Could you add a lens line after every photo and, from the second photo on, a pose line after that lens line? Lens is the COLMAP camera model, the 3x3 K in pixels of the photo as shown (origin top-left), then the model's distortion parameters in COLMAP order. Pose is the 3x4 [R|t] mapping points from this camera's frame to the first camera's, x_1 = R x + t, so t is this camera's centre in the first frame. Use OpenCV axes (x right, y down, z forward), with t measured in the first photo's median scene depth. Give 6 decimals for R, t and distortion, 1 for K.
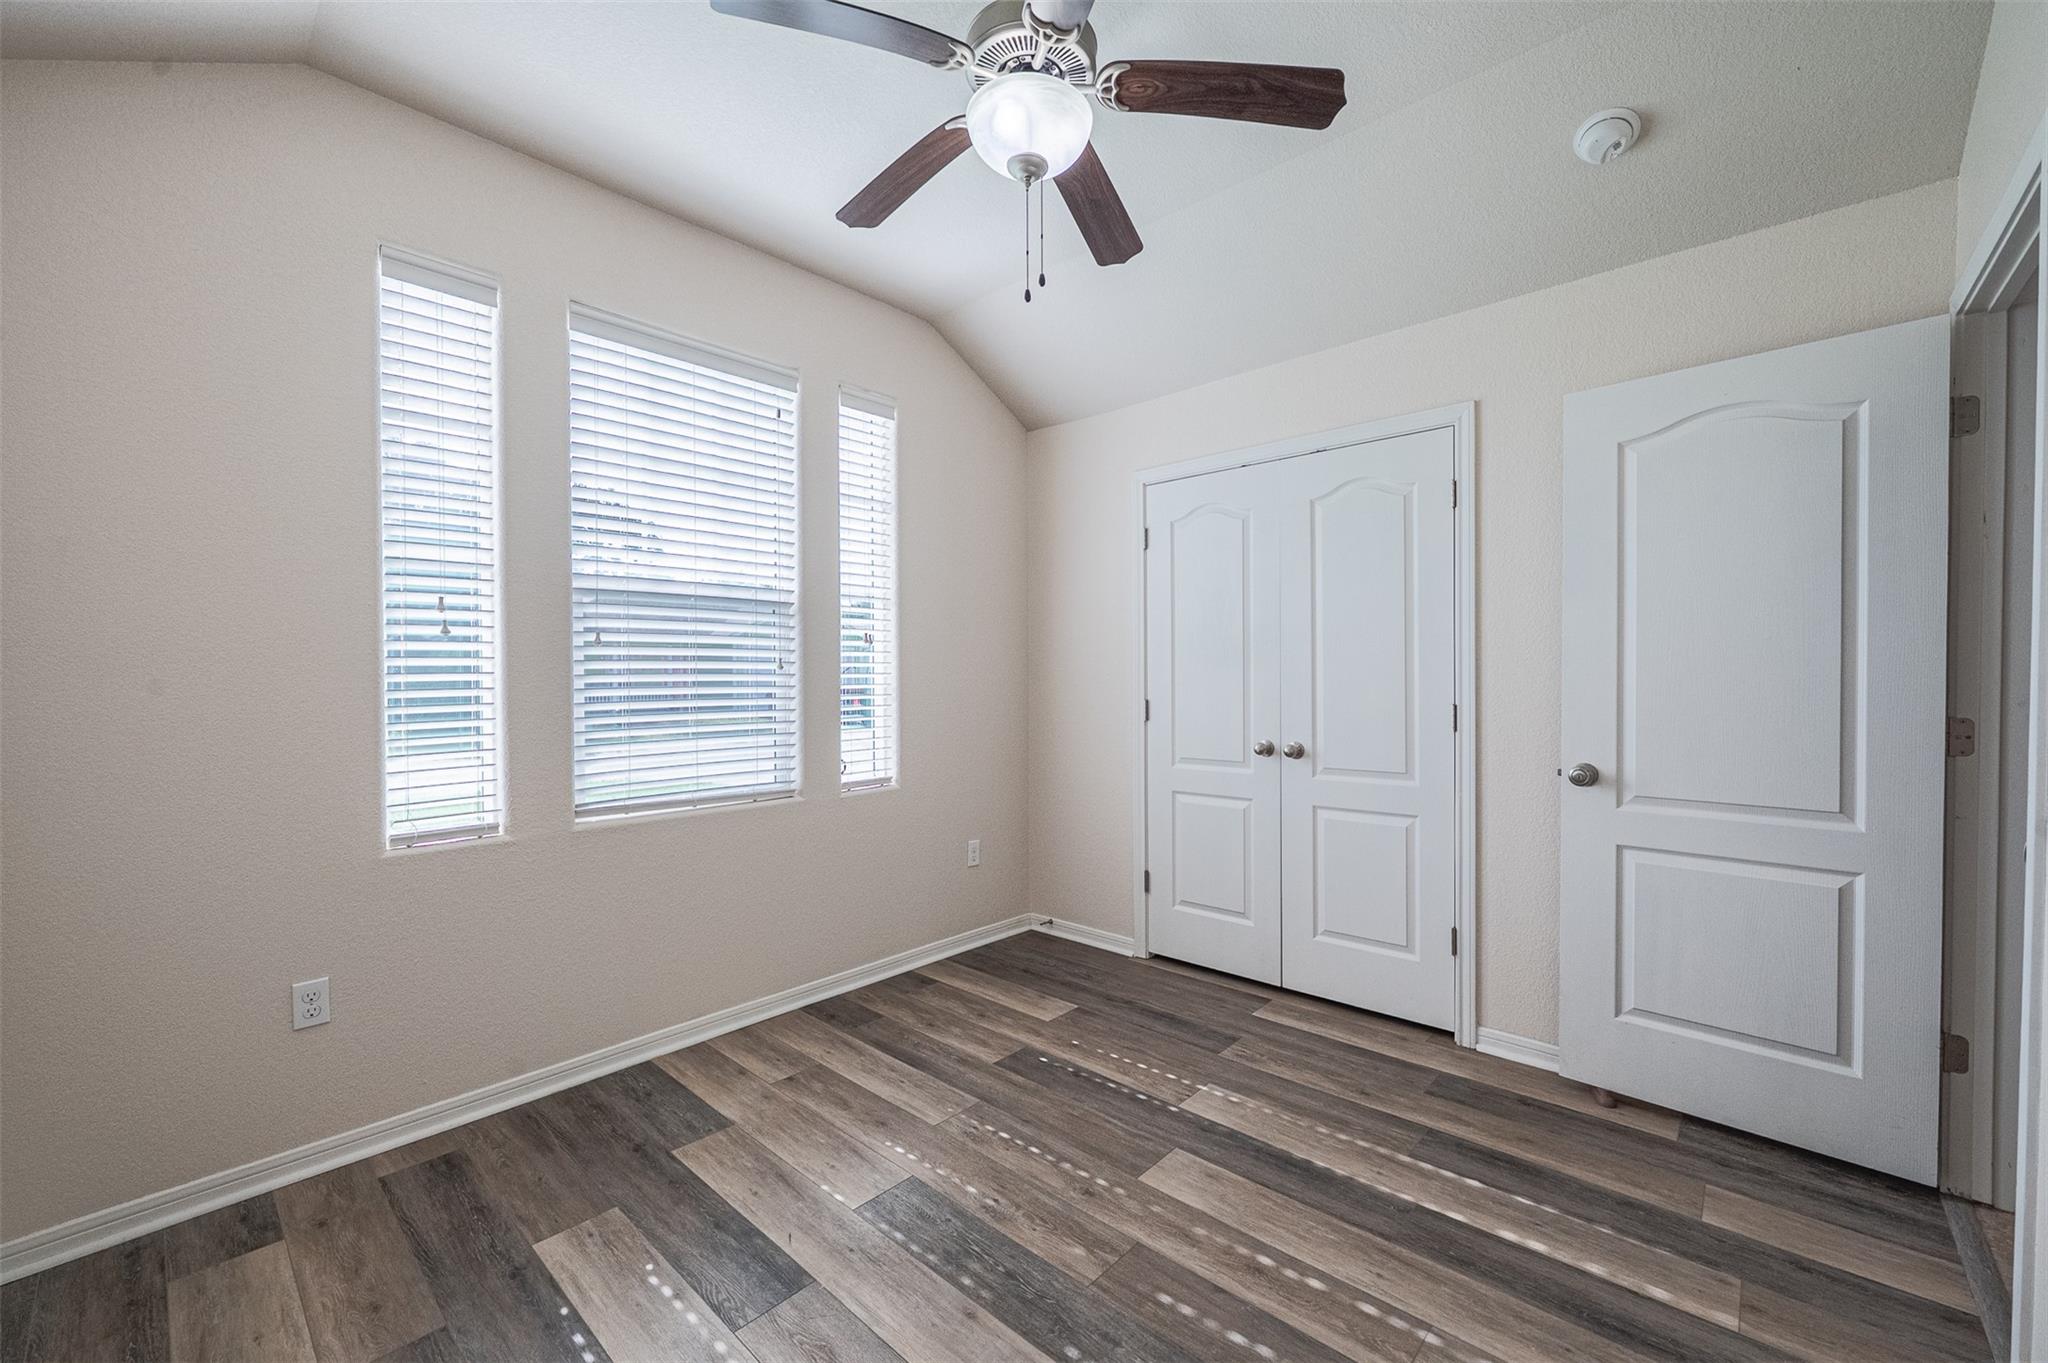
lens RADIAL K [[825.0, 0, 1024.0], [0, 825.0, 681.5], [0, 0, 1]] dist [-0.001502, -0.000197]
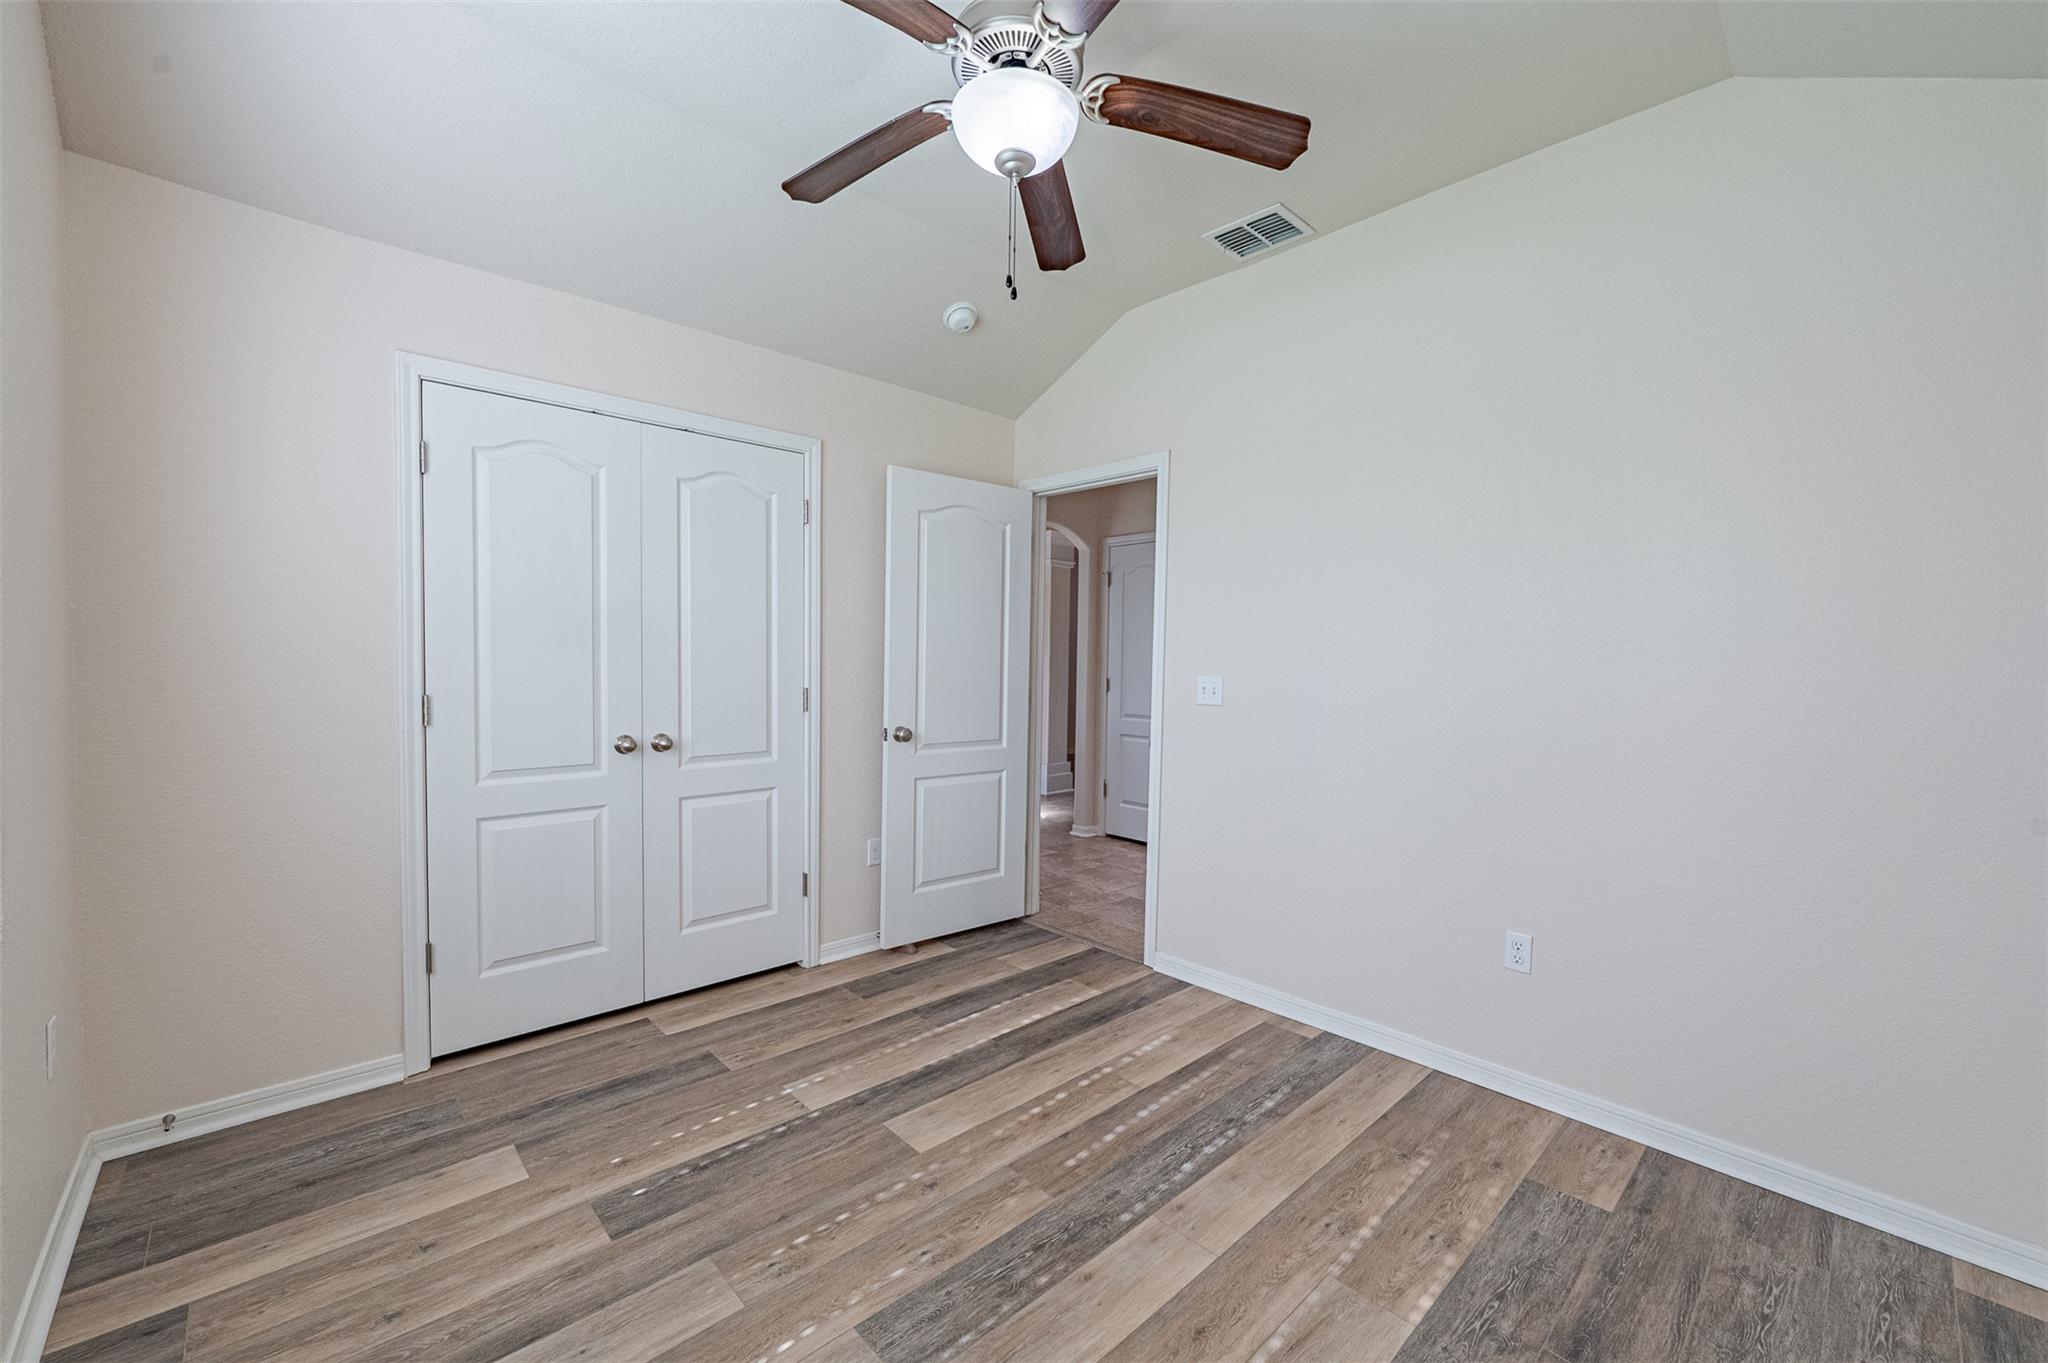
lens RADIAL K [[808.5, 0, 1050.8], [0, 808.5, 691.1], [0, 0, 1]] dist [-0.000294, 0.000026]
pose [[0.060301, -0.034506, 0.997584, -0.716360], [-0.012695, 0.999295, 0.035332, -0.015939], [-0.998100, -0.014794, 0.059820, 0.658255]]
